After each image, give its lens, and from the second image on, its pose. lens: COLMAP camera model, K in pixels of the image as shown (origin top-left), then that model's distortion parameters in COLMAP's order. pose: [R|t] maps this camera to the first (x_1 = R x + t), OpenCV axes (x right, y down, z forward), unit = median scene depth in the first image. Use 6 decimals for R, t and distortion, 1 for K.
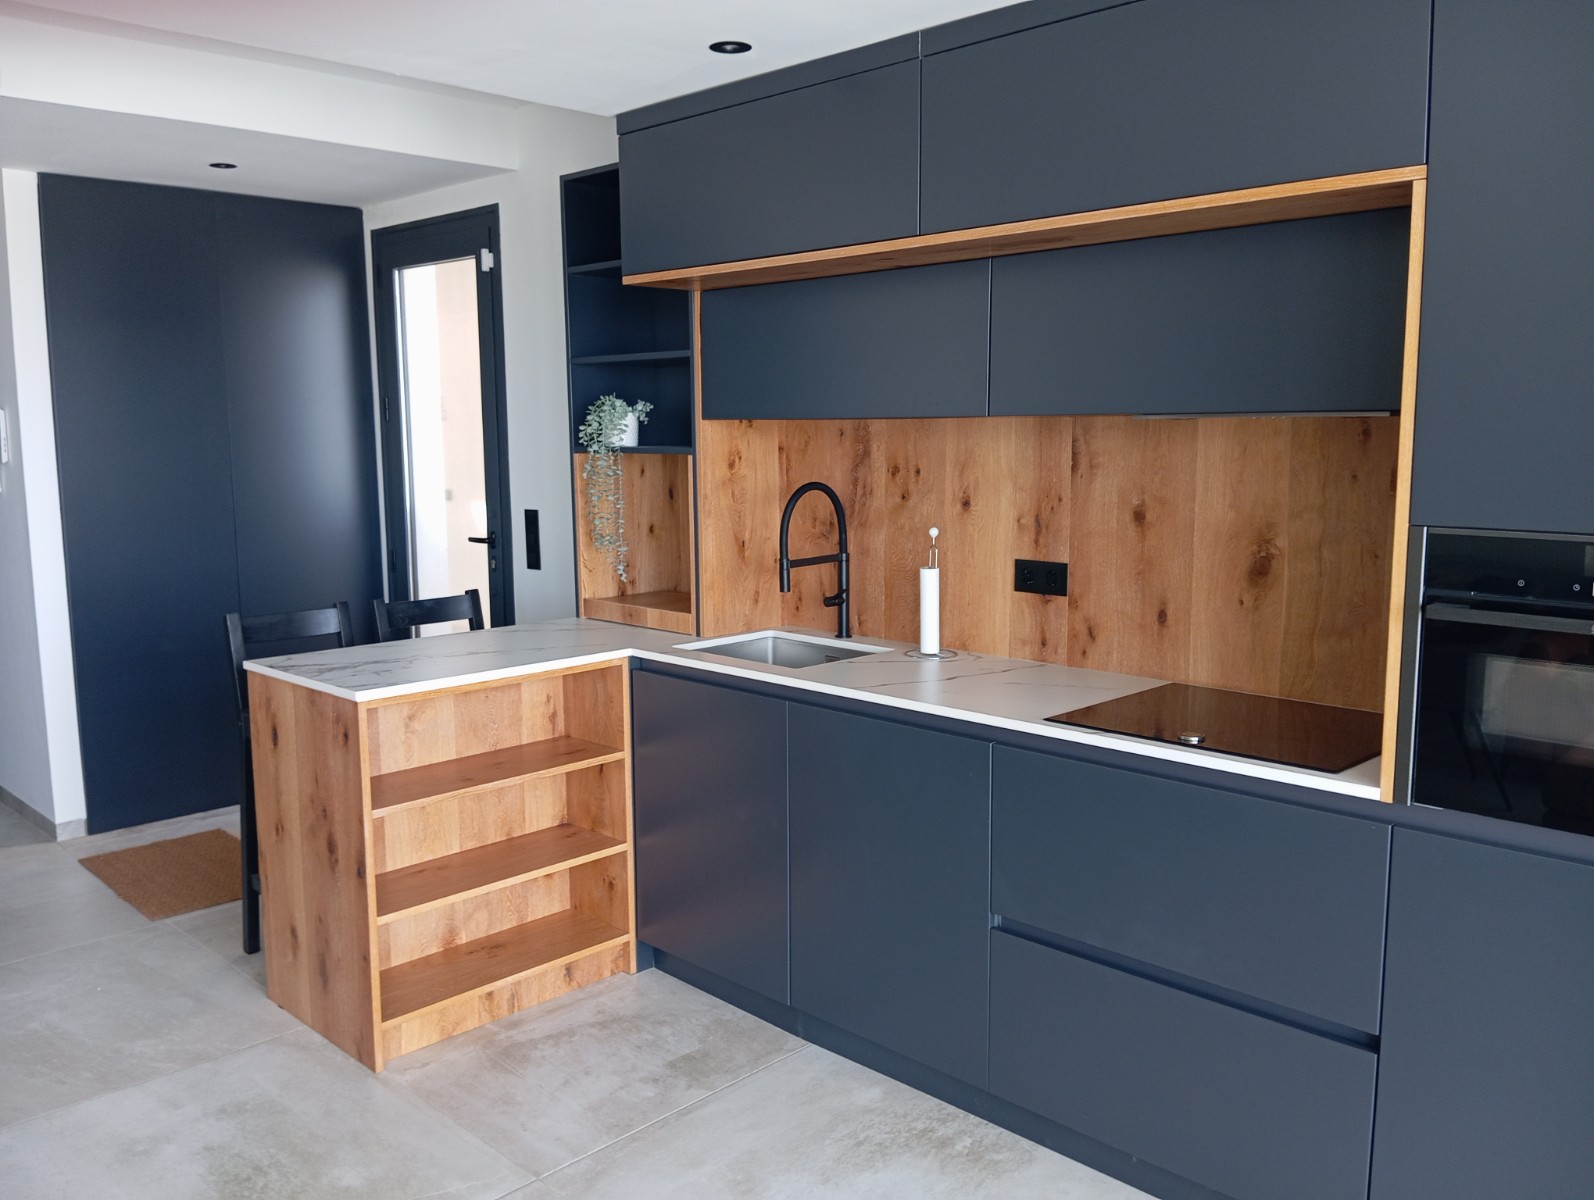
lens RADIAL K [[1276.4, 0, 795.6], [0, 1276.4, 606.3], [0, 0, 1]] dist [0.085772, -0.176604]
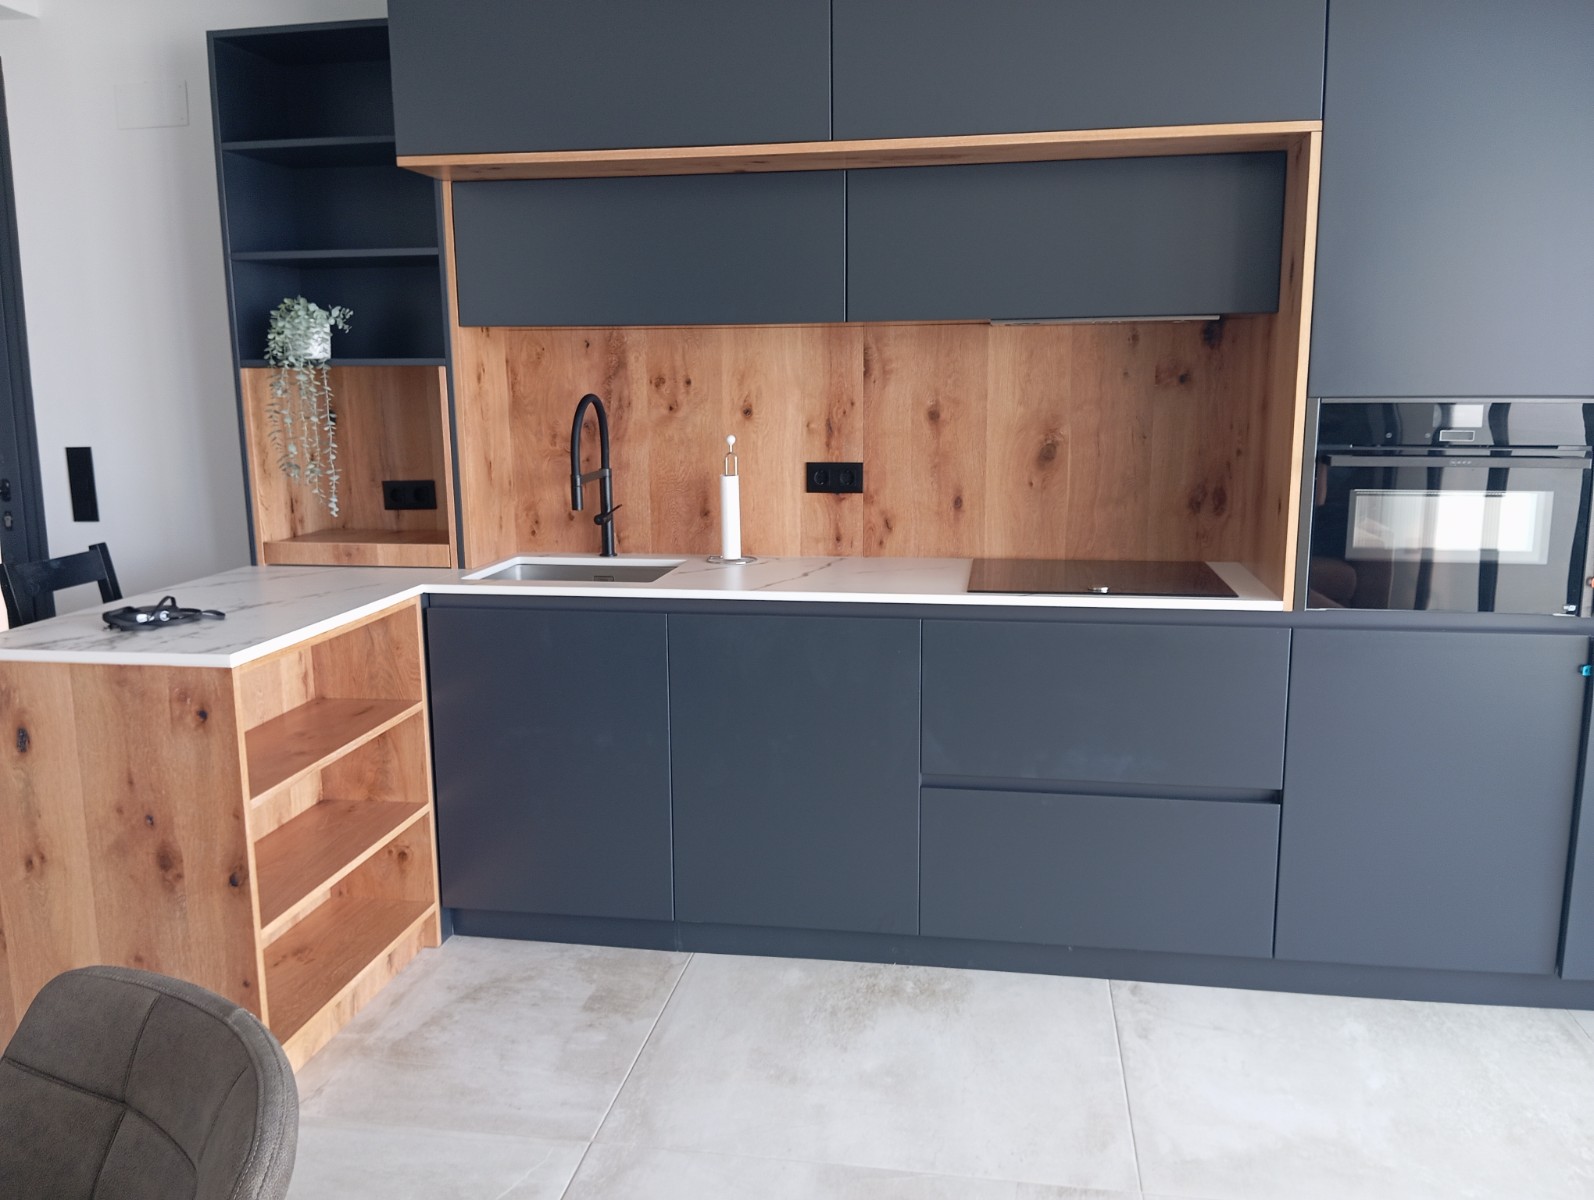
lens RADIAL K [[1276.4, 0, 795.6], [0, 1276.4, 606.3], [0, 0, 1]] dist [0.085772, -0.176604]
pose [[0.820605, -0.105693, 0.561638, -0.450784], [0.083508, 0.994377, 0.065116, 0.012439], [-0.565362, -0.006533, 0.824817, 0.128956]]
